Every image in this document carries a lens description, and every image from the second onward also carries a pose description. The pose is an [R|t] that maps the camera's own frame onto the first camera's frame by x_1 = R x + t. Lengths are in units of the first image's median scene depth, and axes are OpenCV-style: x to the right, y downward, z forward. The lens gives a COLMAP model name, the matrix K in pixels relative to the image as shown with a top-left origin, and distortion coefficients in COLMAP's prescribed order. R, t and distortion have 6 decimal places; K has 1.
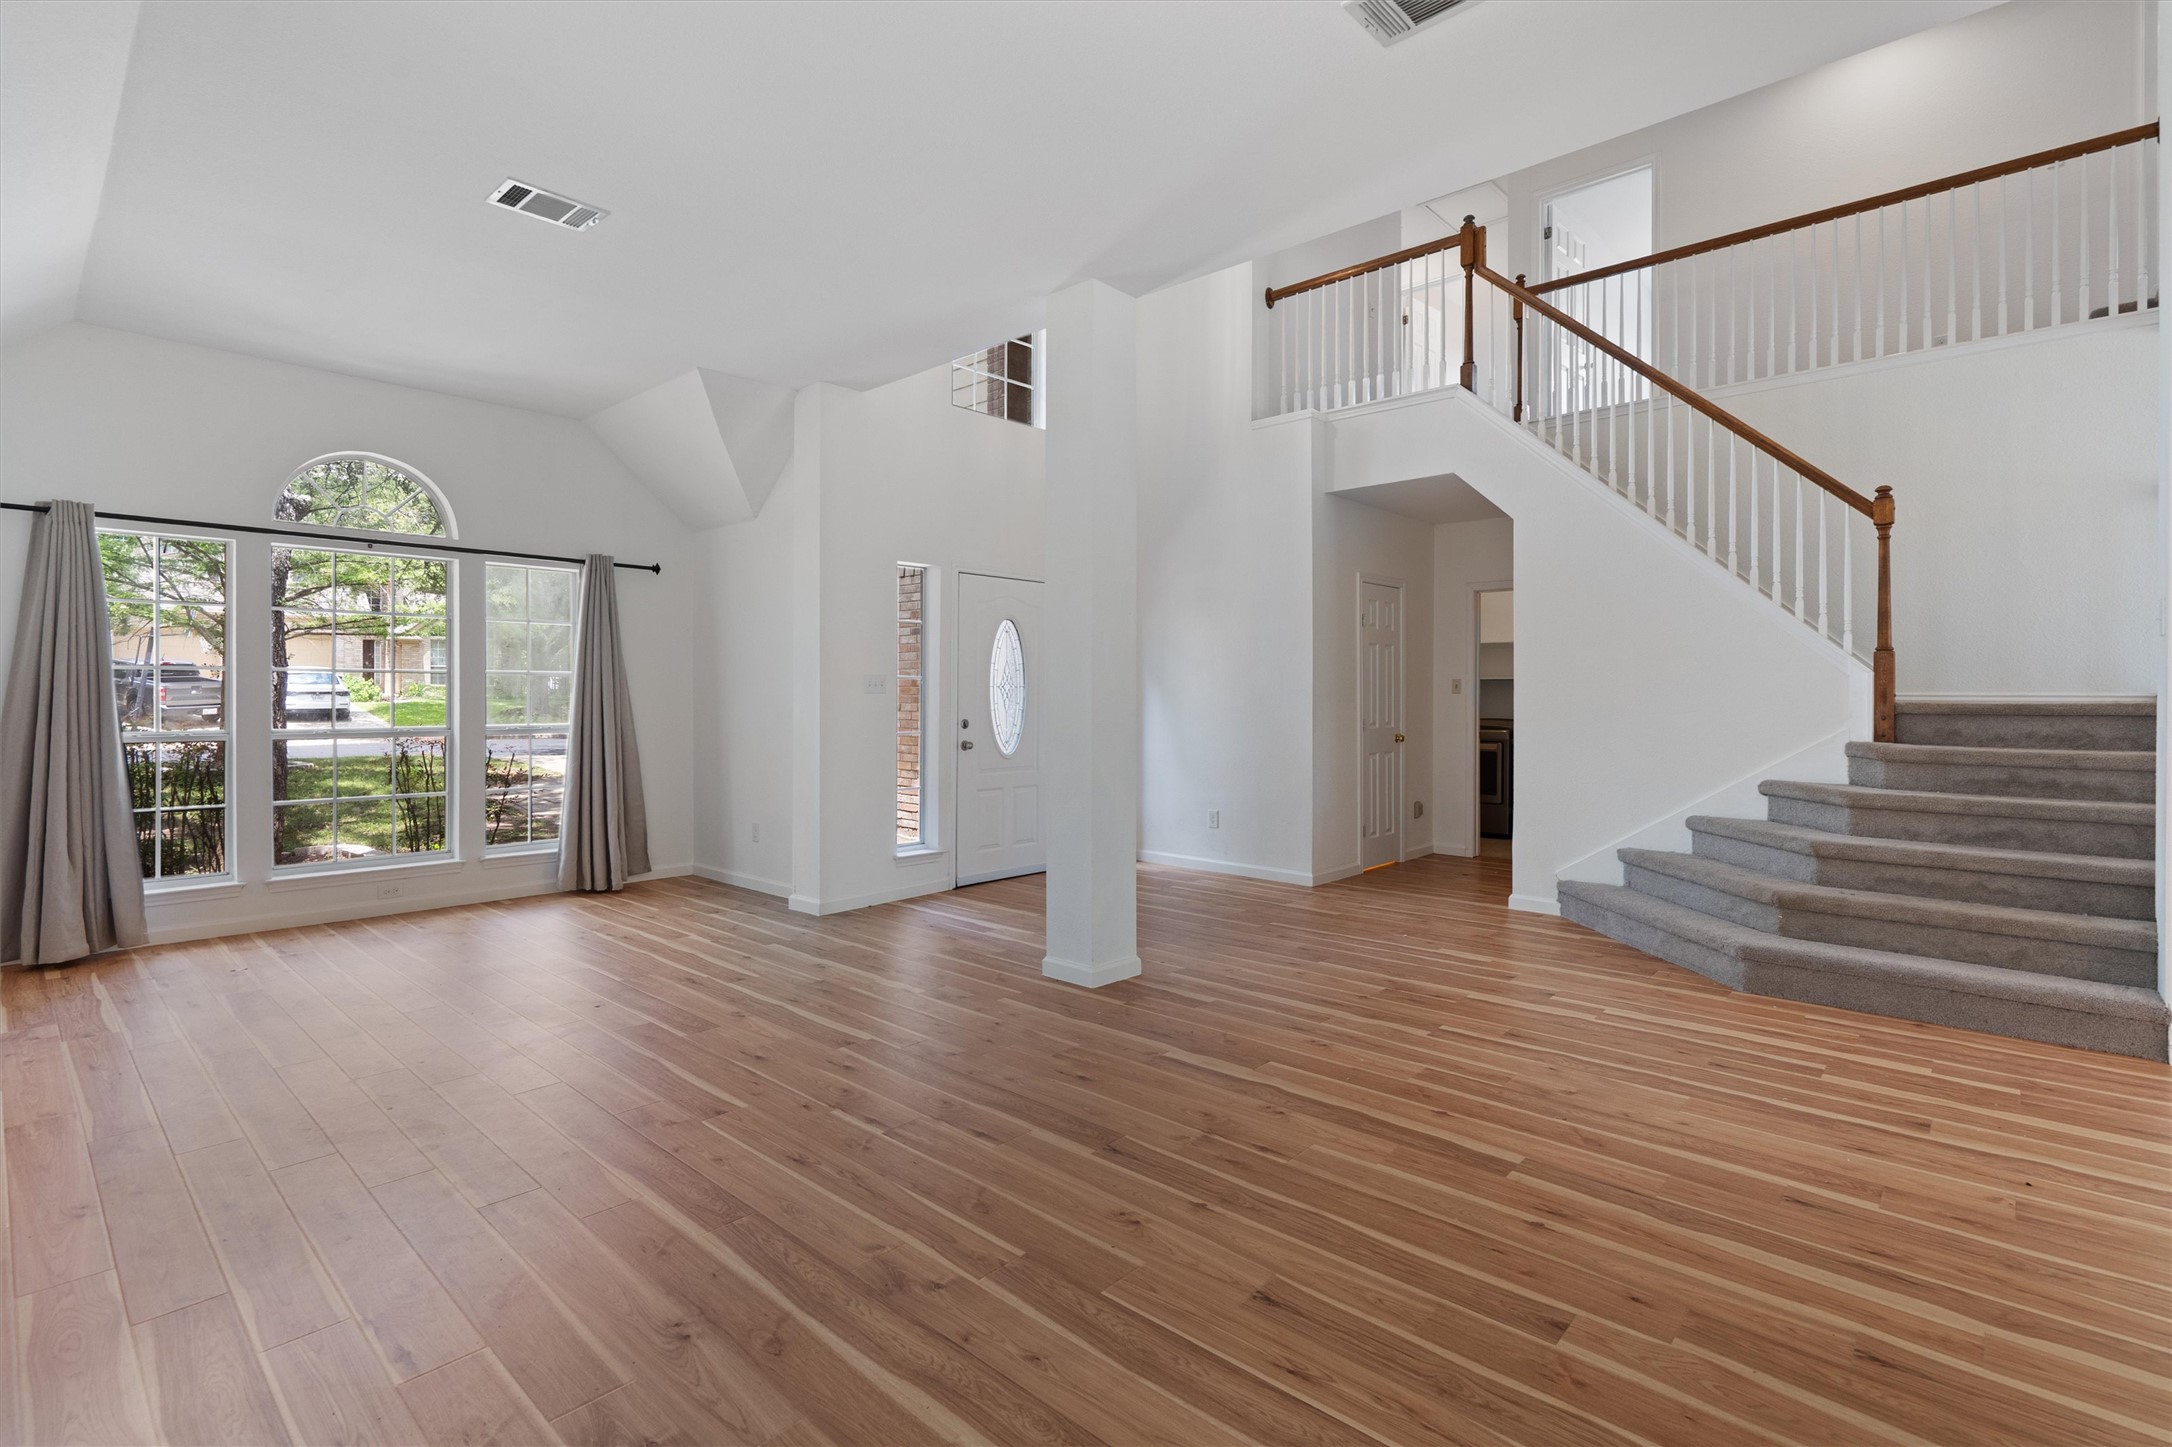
lens RADIAL K [[1004.2, 0, 1068.5], [0, 1004.2, 714.6], [0, 0, 1]] dist [-0.005427, 0.001610]
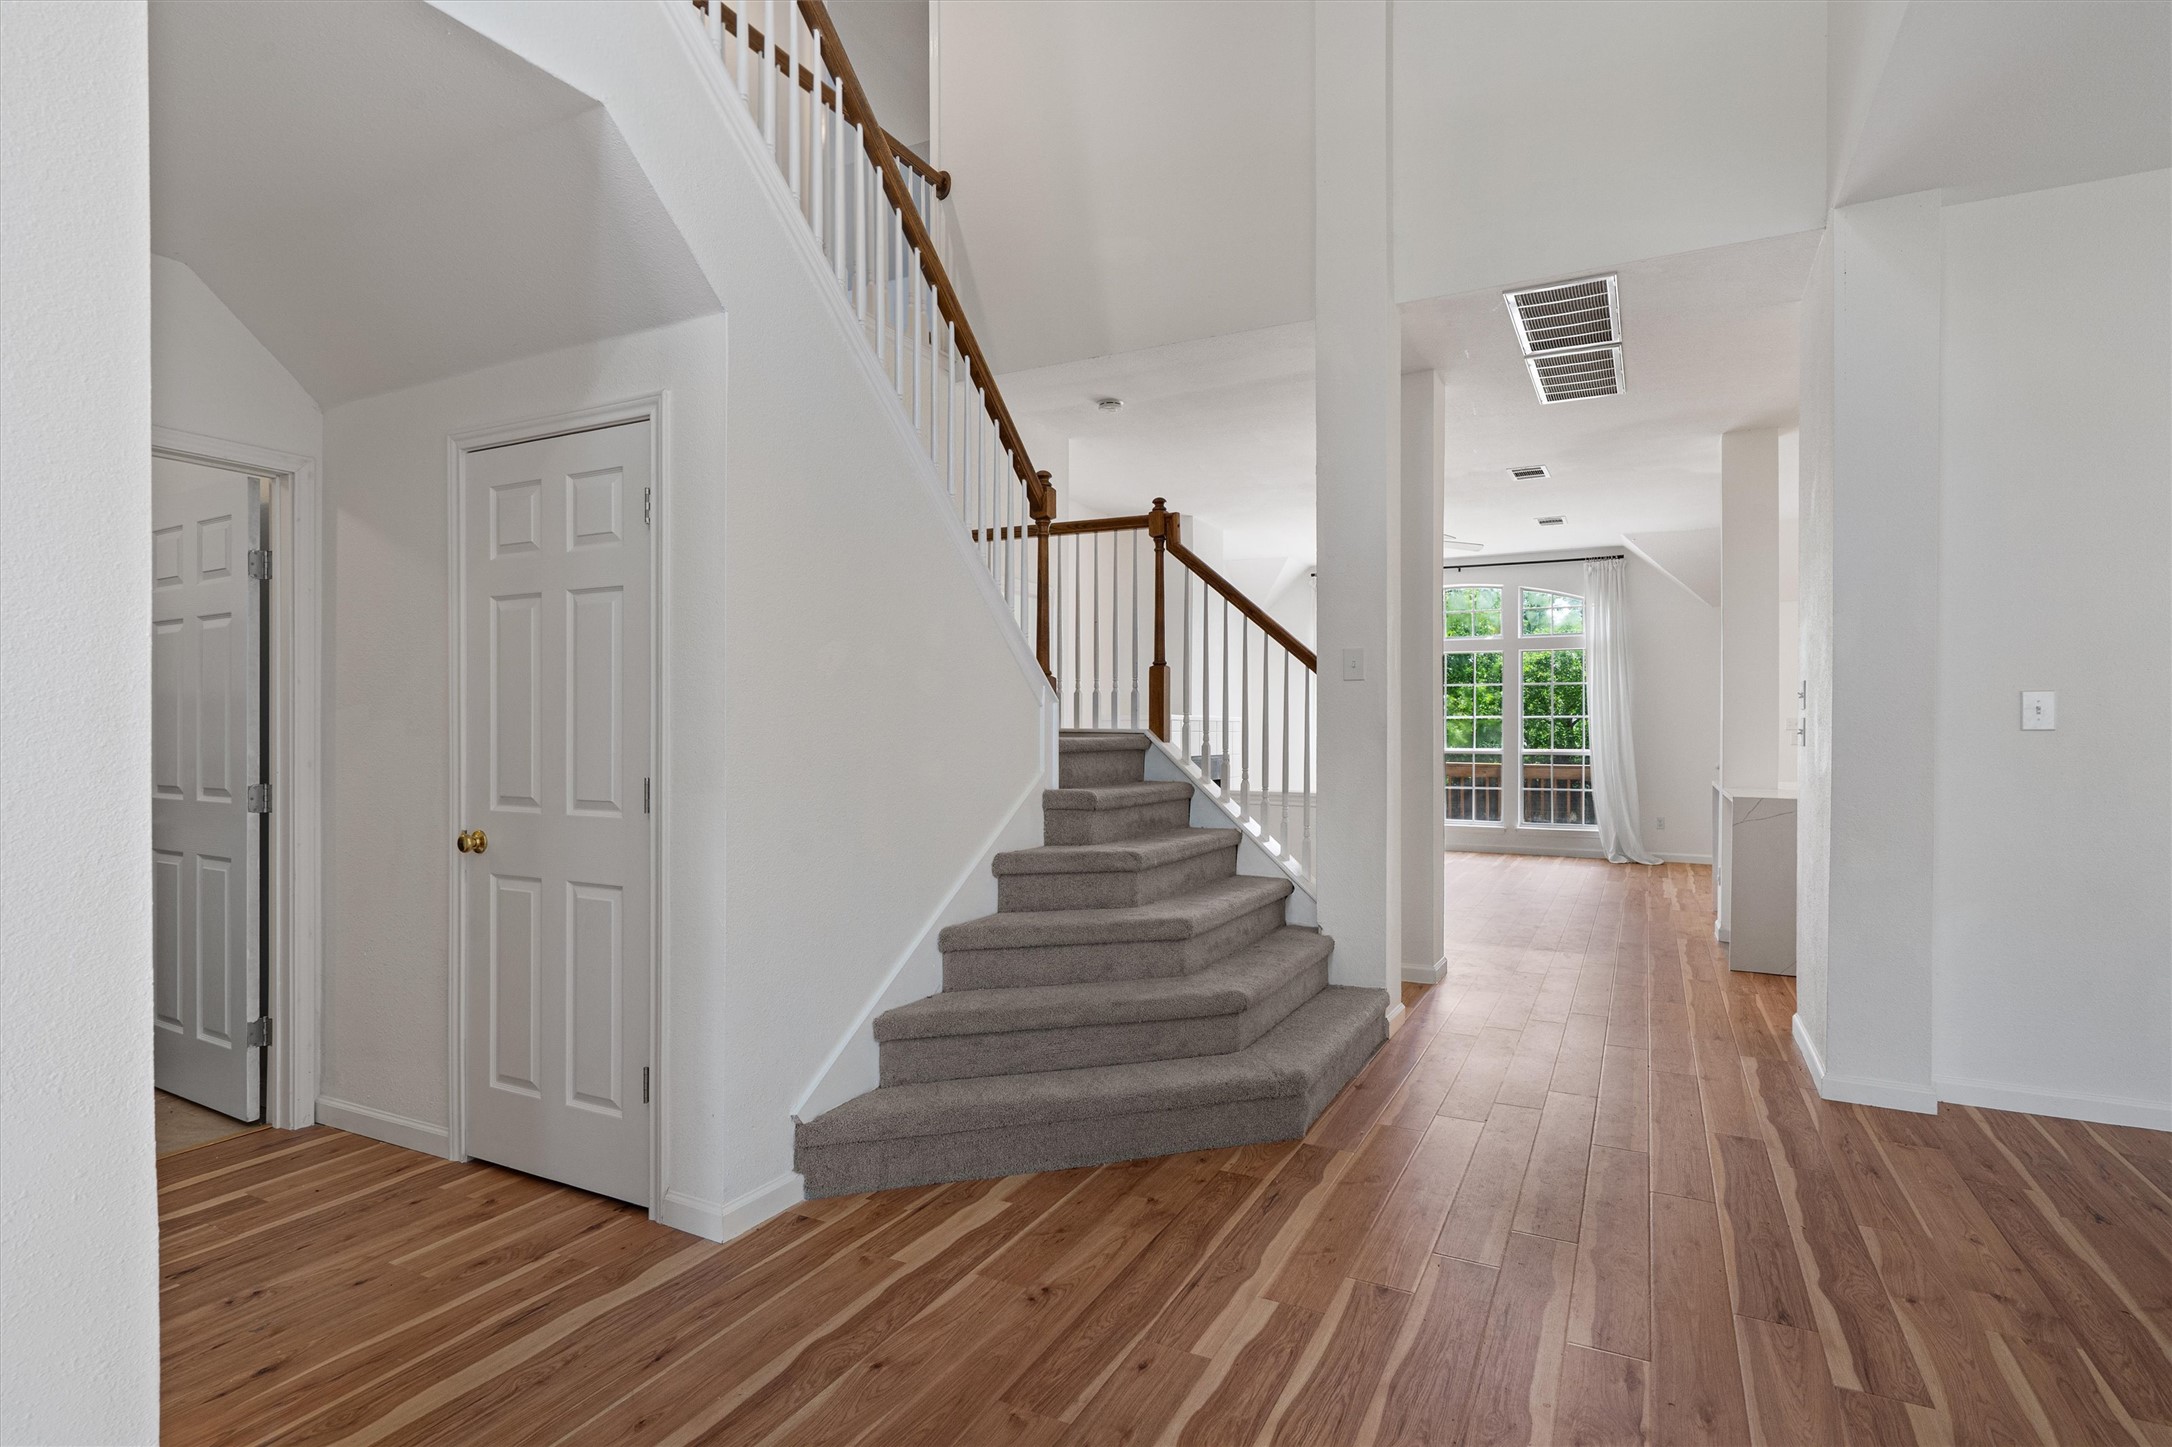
lens RADIAL K [[1086.4, 0, 1081.2], [0, 1086.4, 733.4], [0, 0, 1]] dist [-0.003035, -0.000493]
pose [[-0.262411, -0.003925, 0.964948, -0.048262], [0.017067, 0.999816, 0.008708, -0.028450], [-0.964805, 0.018754, -0.262296, 1.404361]]
